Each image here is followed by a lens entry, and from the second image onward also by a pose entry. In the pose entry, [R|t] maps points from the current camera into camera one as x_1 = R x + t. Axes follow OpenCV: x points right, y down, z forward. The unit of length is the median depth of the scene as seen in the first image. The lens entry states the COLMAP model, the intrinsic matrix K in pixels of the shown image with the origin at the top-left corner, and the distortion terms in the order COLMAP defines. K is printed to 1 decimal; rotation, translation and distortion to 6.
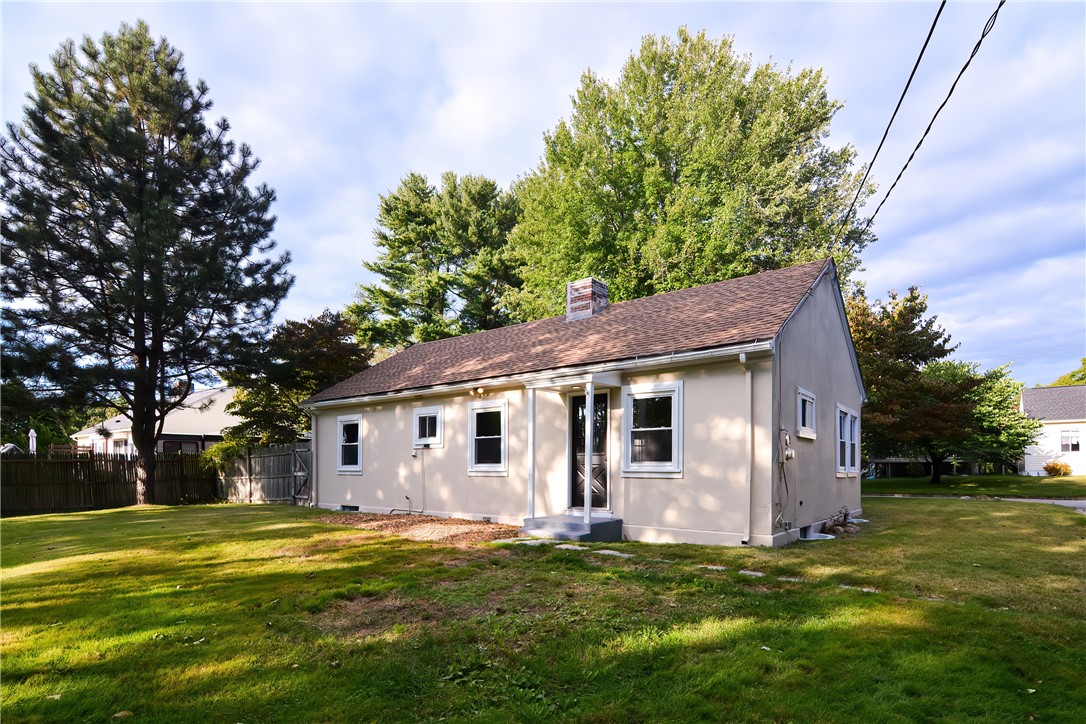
lens RADIAL K [[522.2, 0, 542.0], [0, 522.2, 407.2], [0, 0, 1]] dist [0.026651, 0.000091]
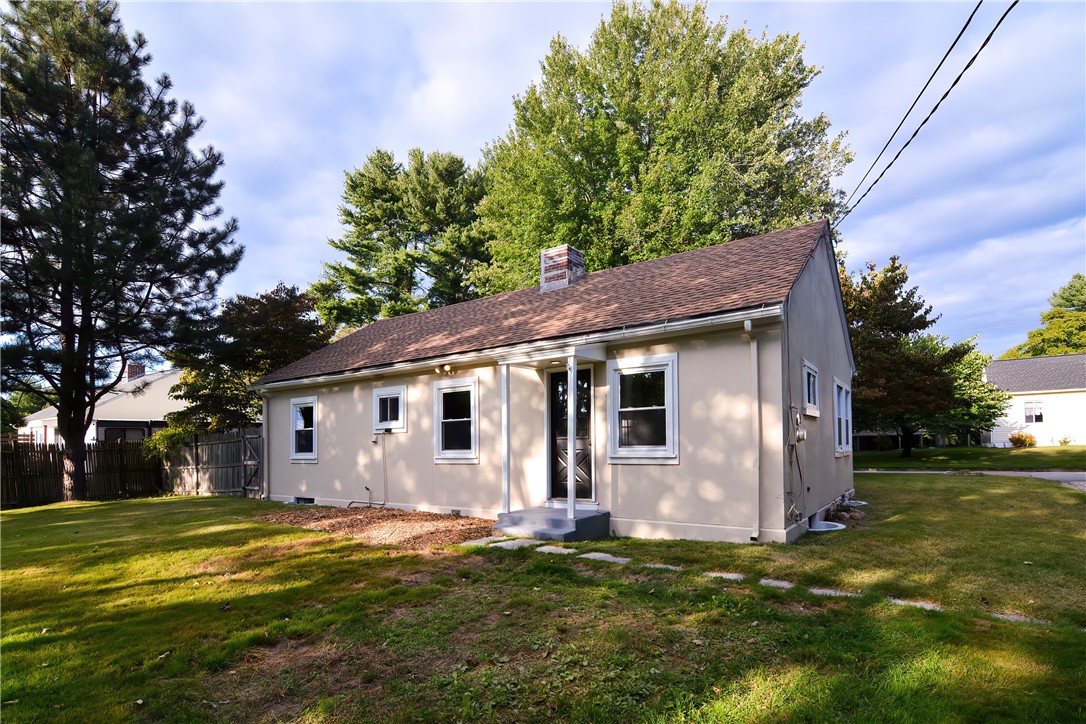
lens RADIAL K [[535.5, 0, 521.5], [0, 535.5, 365.8], [0, 0, 1]] dist [0.000198, -0.000327]
pose [[0.999778, -0.013325, 0.016312, -0.005214], [0.013926, 0.999206, -0.037321, 0.000355], [-0.015802, 0.037540, 0.999170, 0.075875]]
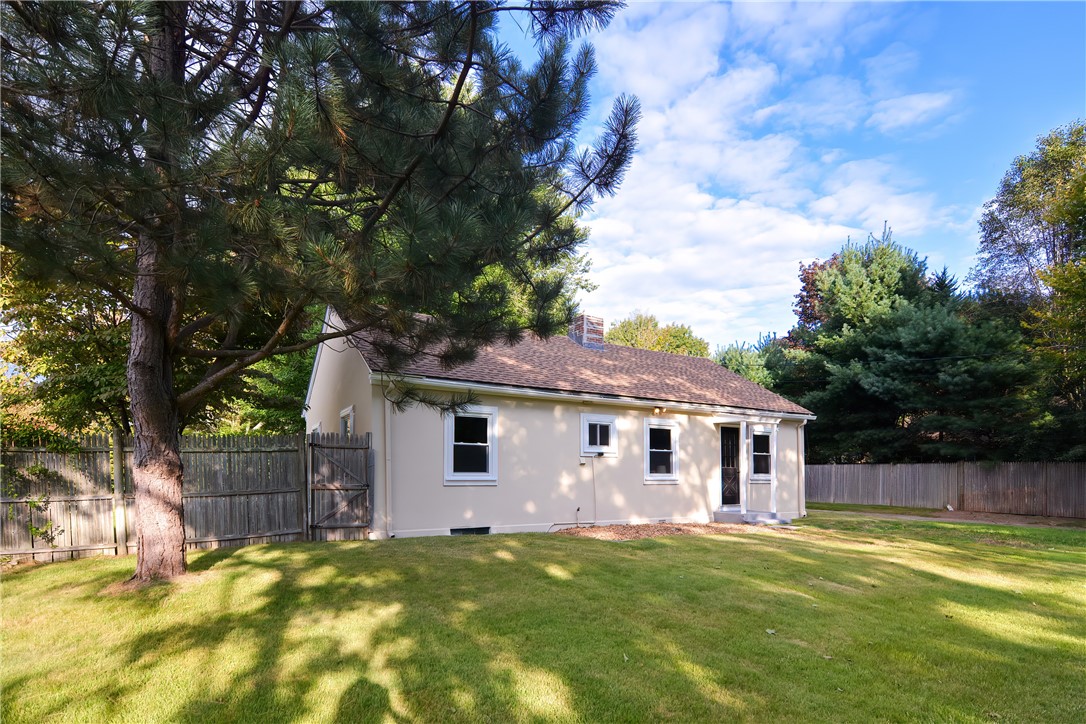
lens RADIAL K [[535.5, 0, 521.5], [0, 535.5, 365.8], [0, 0, 1]] dist [0.000198, -0.000327]
pose [[0.392757, 0.181670, 0.901520, -1.295891], [-0.111360, 0.982475, -0.149468, 0.083066], [-0.912875, -0.041689, 0.406105, 0.774532]]
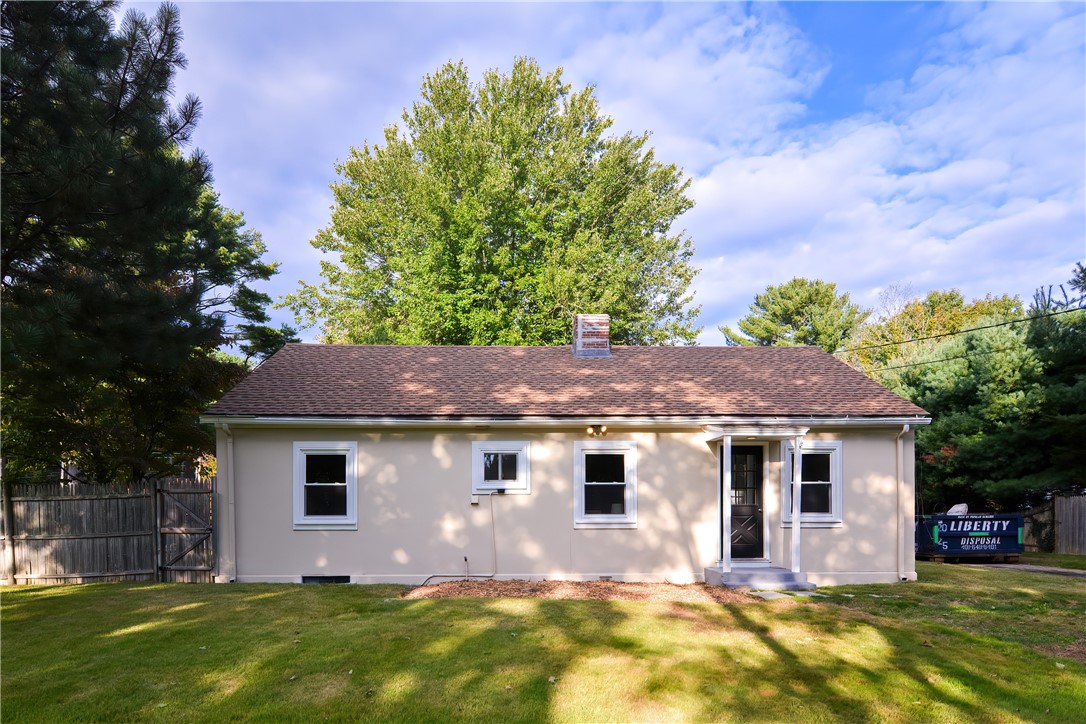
lens RADIAL K [[611.5, 0, 542.2], [0, 611.5, 413.2], [0, 0, 1]] dist [-0.005671, -0.001255]
pose [[0.792531, 0.102423, 0.601169, -0.778097], [-0.066815, 0.994444, -0.081343, 0.030049], [-0.606160, 0.024300, 0.794971, 0.243705]]
